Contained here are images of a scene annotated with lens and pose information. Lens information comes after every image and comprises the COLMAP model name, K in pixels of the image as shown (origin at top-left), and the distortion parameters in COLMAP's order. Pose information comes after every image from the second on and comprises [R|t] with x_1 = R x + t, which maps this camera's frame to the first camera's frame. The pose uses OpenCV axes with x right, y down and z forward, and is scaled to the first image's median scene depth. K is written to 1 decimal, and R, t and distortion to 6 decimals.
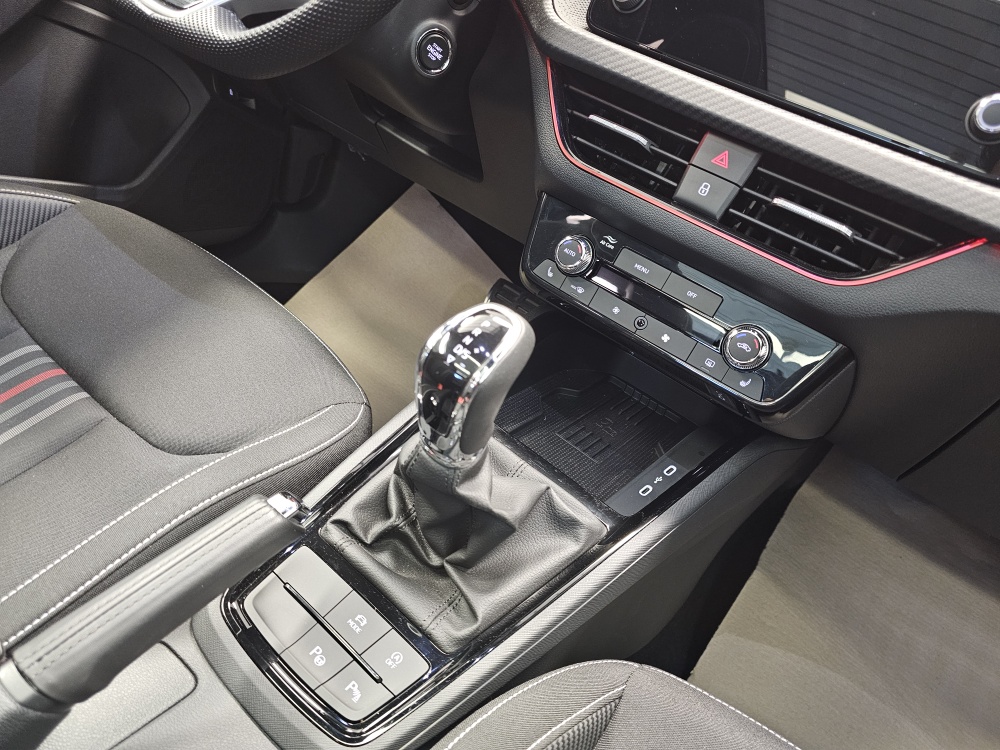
lens RADIAL K [[678.1, 0, 502.0], [0, 678.1, 374.8], [0, 0, 1]] dist [0.023650, 0.000663]
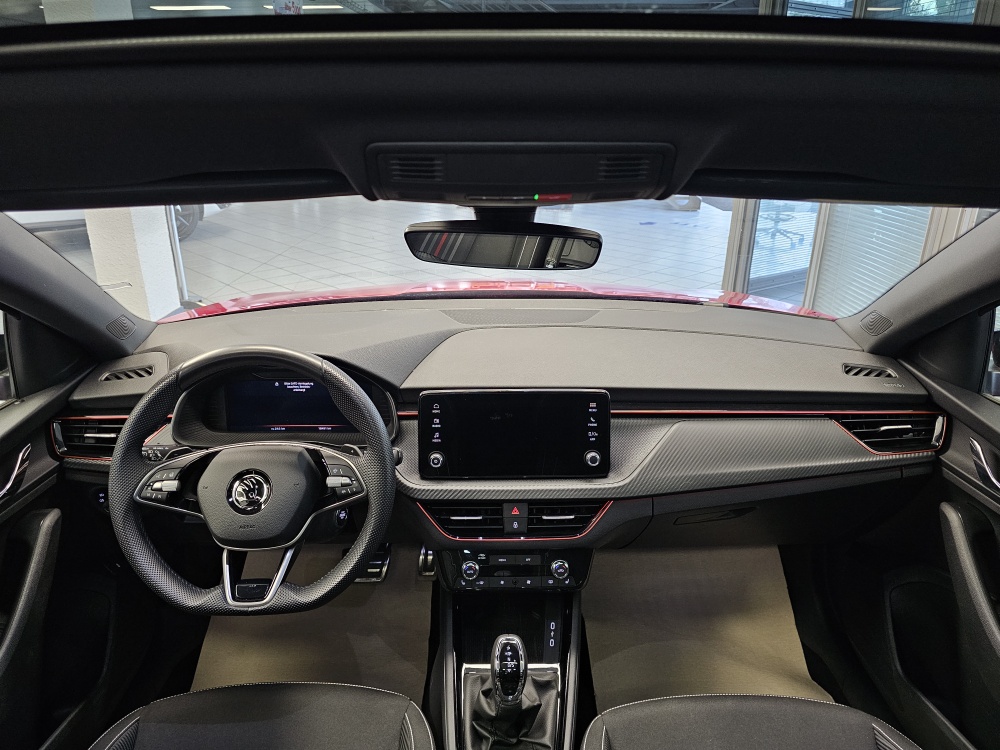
lens RADIAL K [[674.2, 0, 501.0], [0, 674.2, 370.2], [0, 0, 1]] dist [0.065989, -0.075939]
pose [[0.747887, -0.470951, 0.467835, -0.577605], [0.520695, 0.853328, 0.026622, -0.800331], [-0.411755, 0.223689, 0.883415, -1.161395]]
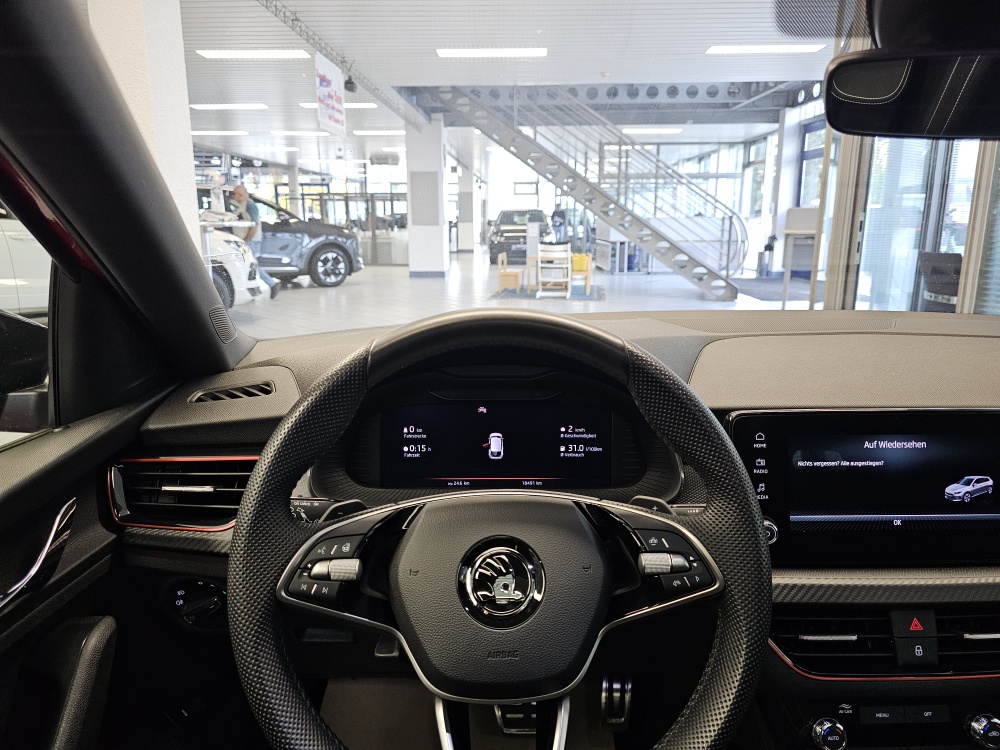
lens RADIAL K [[674.2, 0, 501.0], [0, 674.2, 370.2], [0, 0, 1]] dist [0.065989, -0.075939]
pose [[0.752946, -0.397796, 0.524243, -0.771222], [0.521609, 0.846466, -0.106864, -0.986470], [-0.401244, 0.353913, 0.844837, 0.012499]]
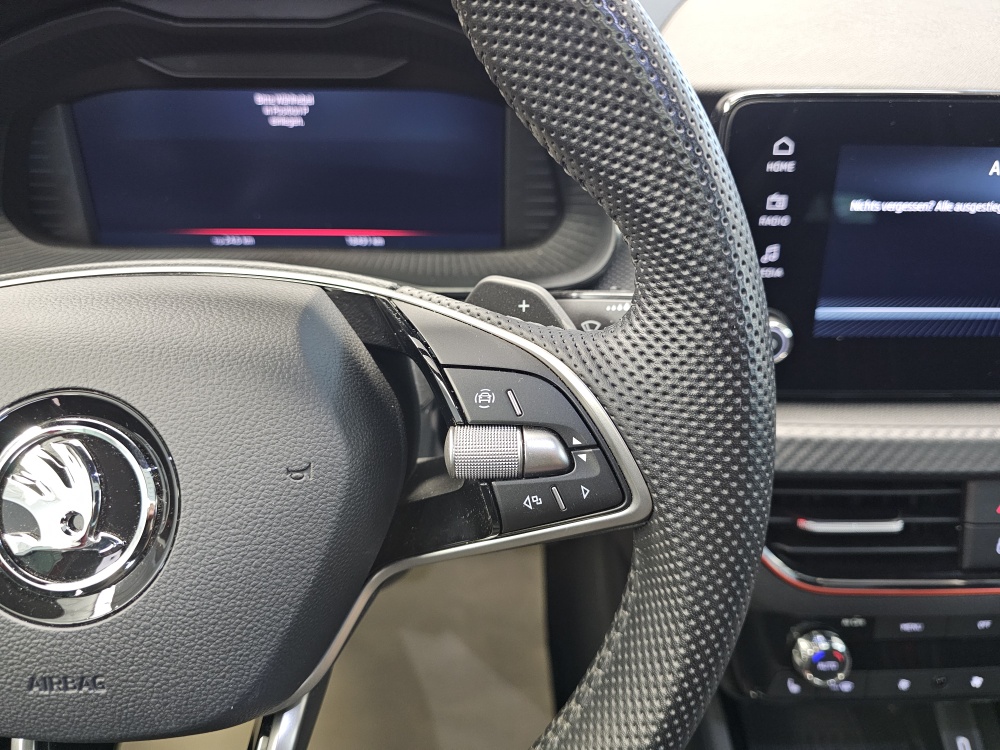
lens RADIAL K [[689.9, 0, 500.0], [0, 689.9, 372.7], [0, 0, 1]] dist [0.002567, -0.022855]
pose [[0.752344, -0.552458, 0.358843, -0.275168], [0.515458, 0.832874, 0.201554, -0.841193], [-0.410221, 0.033331, 0.911377, 0.523309]]
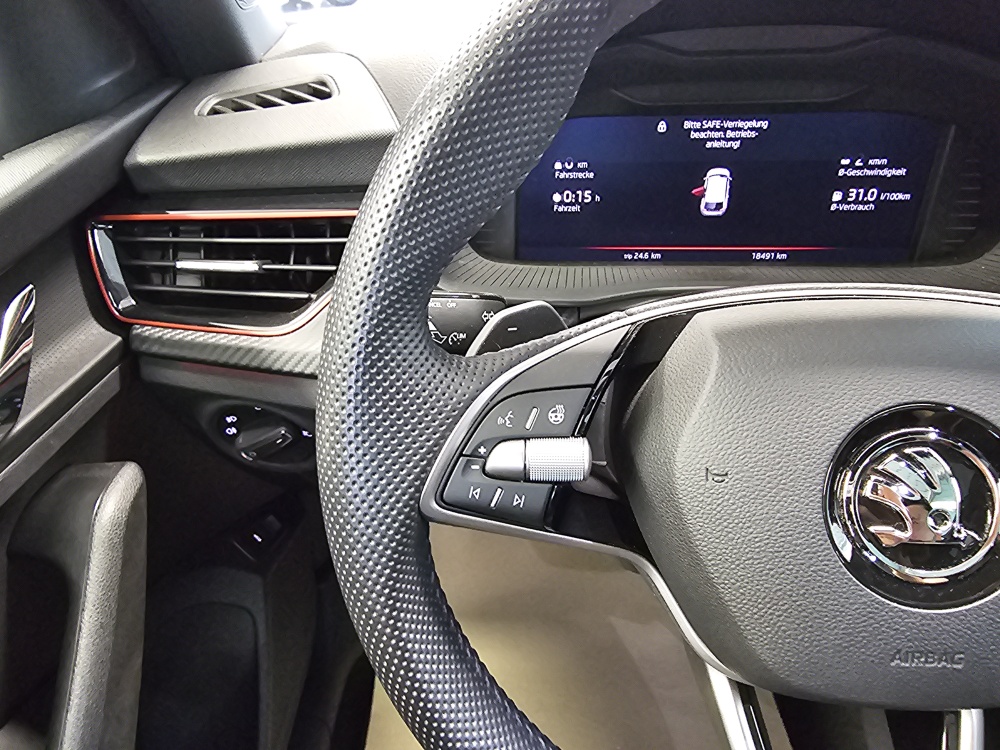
lens RADIAL K [[679.5, 0, 461.8], [0, 679.5, 386.1], [0, 0, 1]] dist [-0.000718, 0.001011]
pose [[0.793127, -0.548594, 0.264566, -0.681273], [0.521373, 0.836085, 0.170681, -1.128563], [-0.314834, 0.002566, 0.949143, 0.655770]]
